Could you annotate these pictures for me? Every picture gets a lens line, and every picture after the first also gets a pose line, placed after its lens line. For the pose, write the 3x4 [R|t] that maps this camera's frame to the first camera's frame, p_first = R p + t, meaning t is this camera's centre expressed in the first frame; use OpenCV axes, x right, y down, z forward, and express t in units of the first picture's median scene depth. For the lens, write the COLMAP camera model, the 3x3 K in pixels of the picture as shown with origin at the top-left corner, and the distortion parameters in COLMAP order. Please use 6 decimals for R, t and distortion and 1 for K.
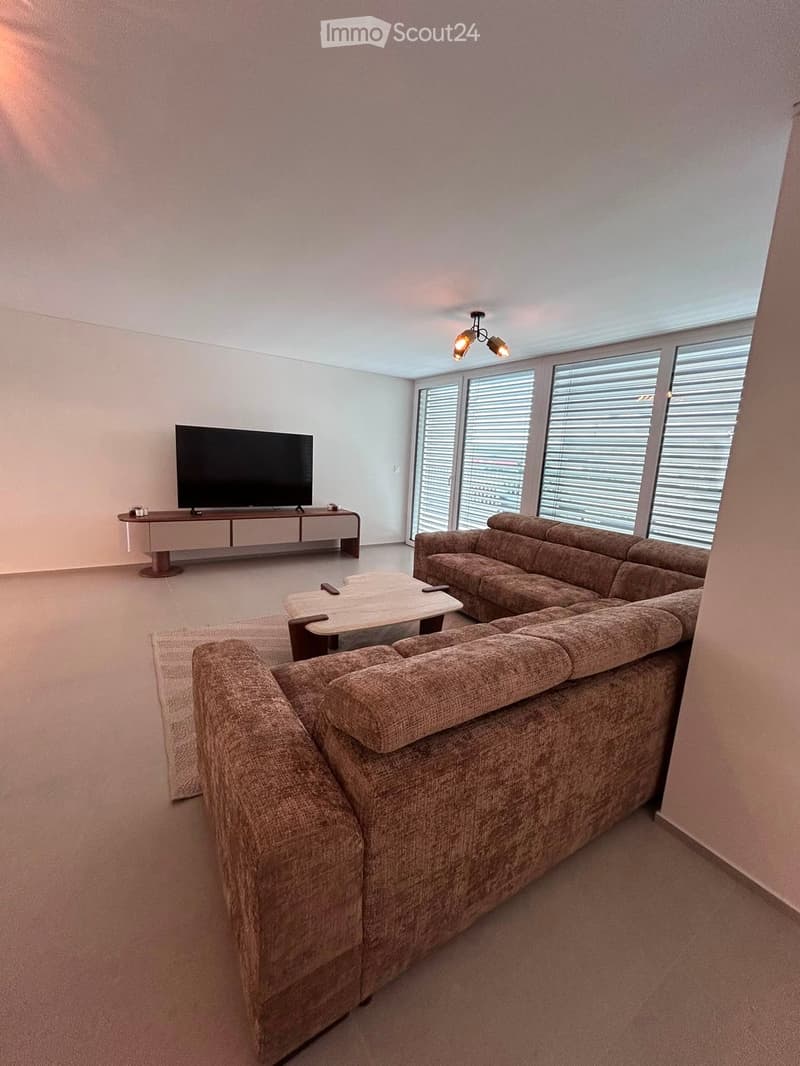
lens RADIAL K [[425.9, 0, 399.2], [0, 425.9, 532.7], [0, 0, 1]] dist [0.004447, 0.000768]
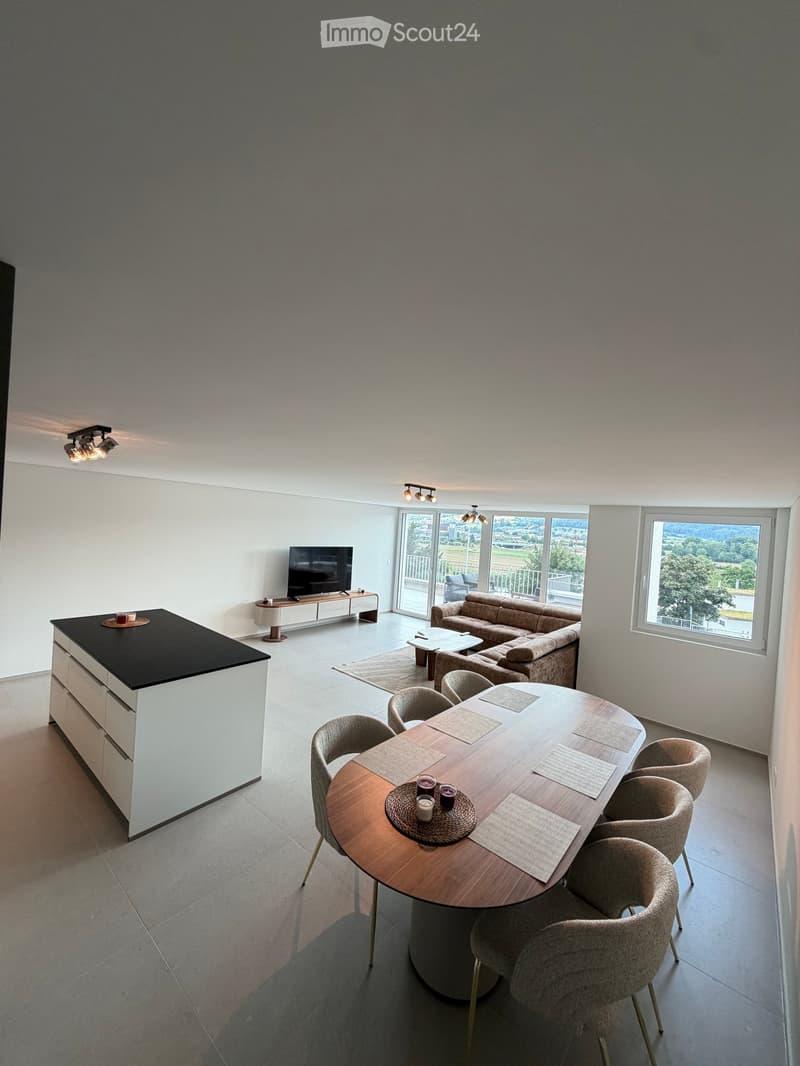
lens RADIAL K [[425.9, 0, 399.2], [0, 425.9, 527.8], [0, 0, 1]] dist [0.004447, 0.000768]
pose [[0.954662, 0.007893, 0.297588, -0.727311], [0.039220, 0.987600, -0.152010, -0.065775], [-0.295098, 0.156790, 0.942515, -0.816902]]
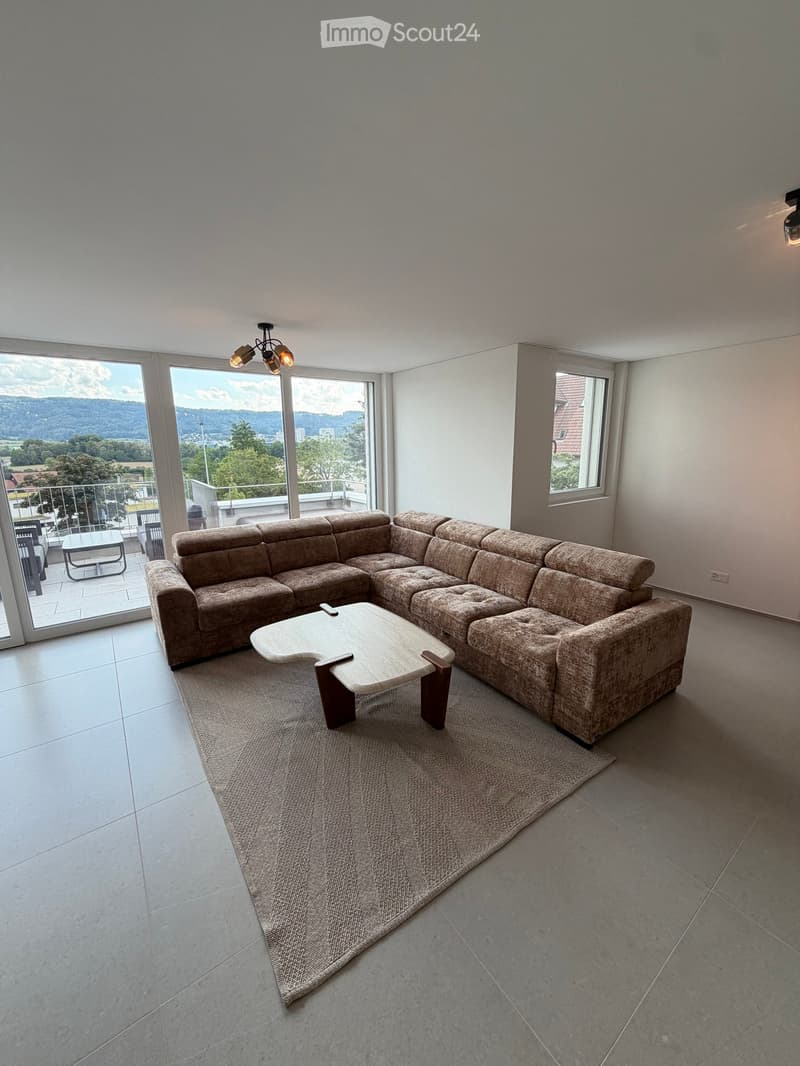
lens RADIAL K [[425.9, 0, 403.2], [0, 425.9, 532.8], [0, 0, 1]] dist [0.004447, 0.000768]
pose [[-0.039954, -0.260390, 0.964677, -0.723361], [0.195663, 0.944717, 0.263106, -0.231870], [-0.979857, 0.199264, 0.013203, 0.666087]]
